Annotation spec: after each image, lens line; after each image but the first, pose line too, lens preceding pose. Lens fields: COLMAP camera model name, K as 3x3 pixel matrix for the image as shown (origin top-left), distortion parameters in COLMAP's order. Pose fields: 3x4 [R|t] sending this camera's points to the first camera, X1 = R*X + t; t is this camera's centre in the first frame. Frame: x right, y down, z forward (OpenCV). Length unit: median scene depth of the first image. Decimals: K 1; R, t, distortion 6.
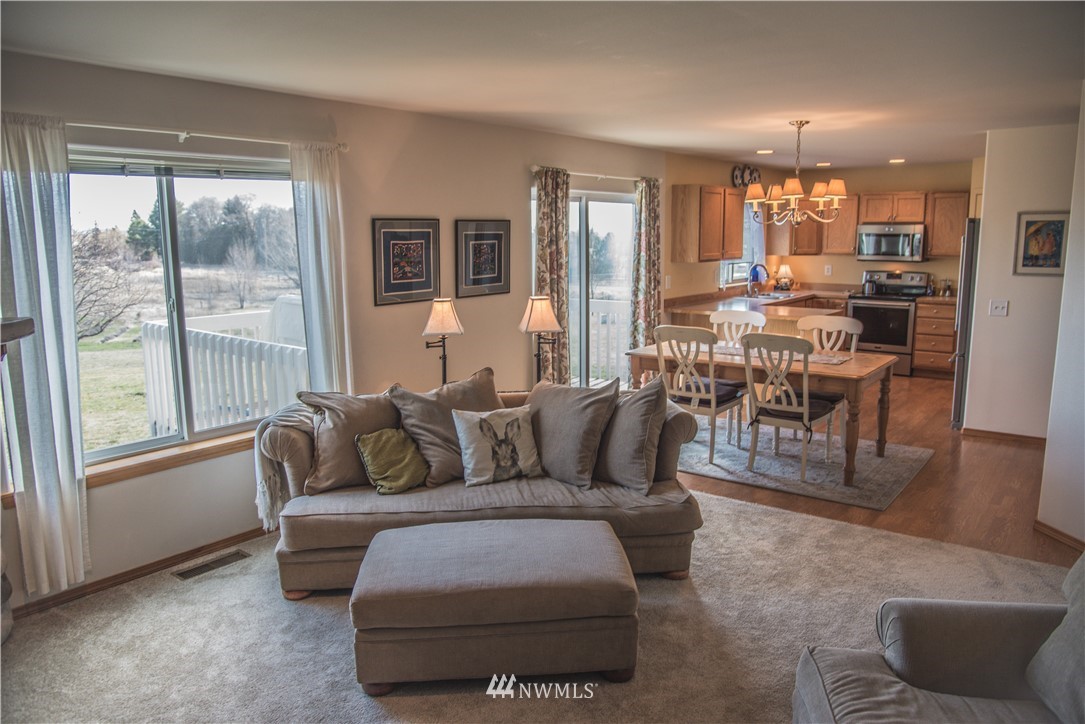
lens RADIAL K [[761.9, 0, 516.3], [0, 761.9, 372.5], [0, 0, 1]] dist [-0.069397, 0.015817]
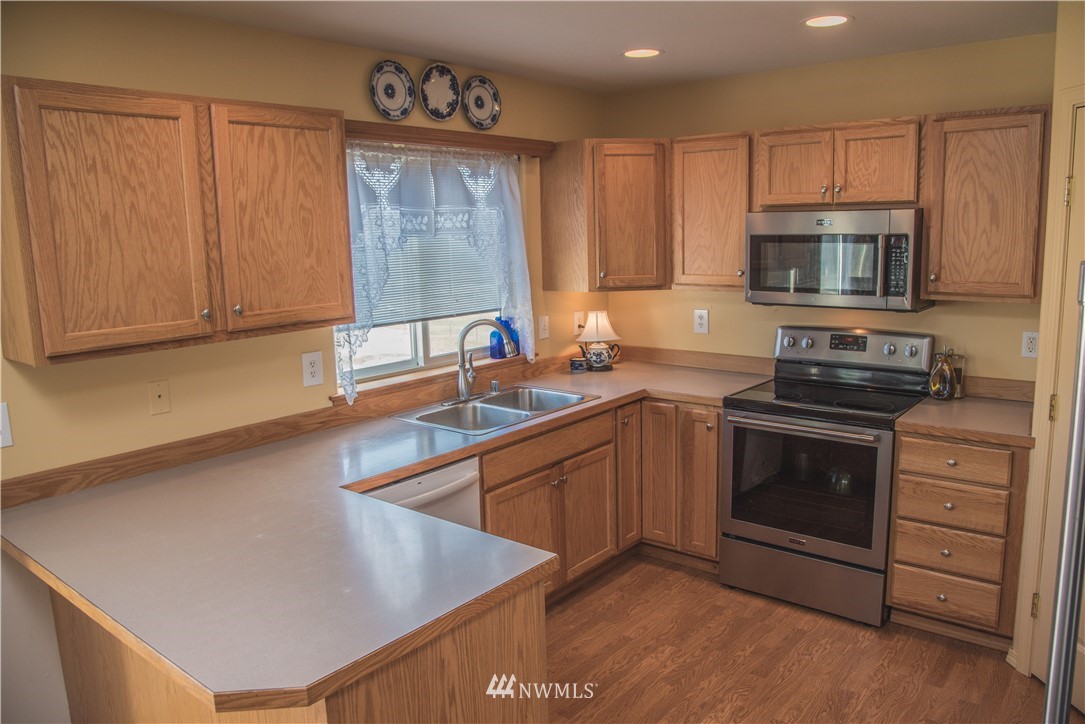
lens RADIAL K [[761.9, 0, 544.7], [0, 761.9, 356.5], [0, 0, 1]] dist [-0.069397, 0.015817]
pose [[0.999835, -0.013661, -0.011982, 0.370812], [0.013441, 0.999743, -0.018272, -0.122592], [0.012229, 0.018108, 0.999761, 0.638187]]
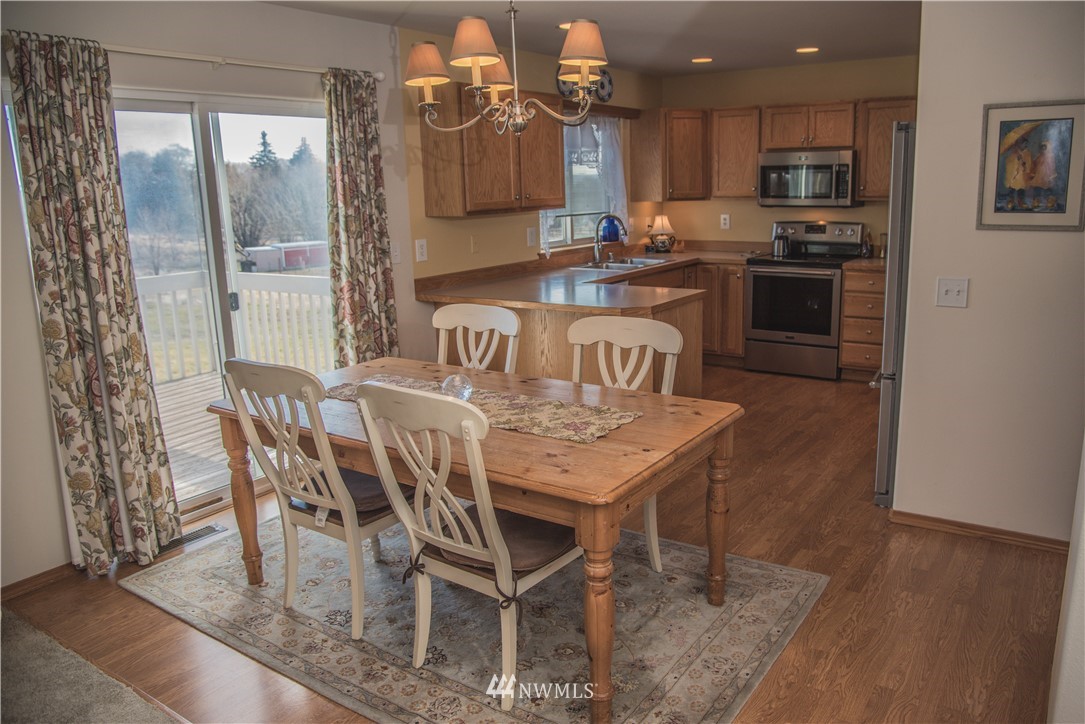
lens RADIAL K [[788.8, 0, 545.5], [0, 788.8, 358.0], [0, 0, 1]] dist [-0.077906, -0.003432]
pose [[0.997708, -0.030685, 0.060315, 0.229157], [0.028580, 0.998963, 0.035448, -0.047133], [-0.061340, -0.033643, 0.997550, 0.329101]]
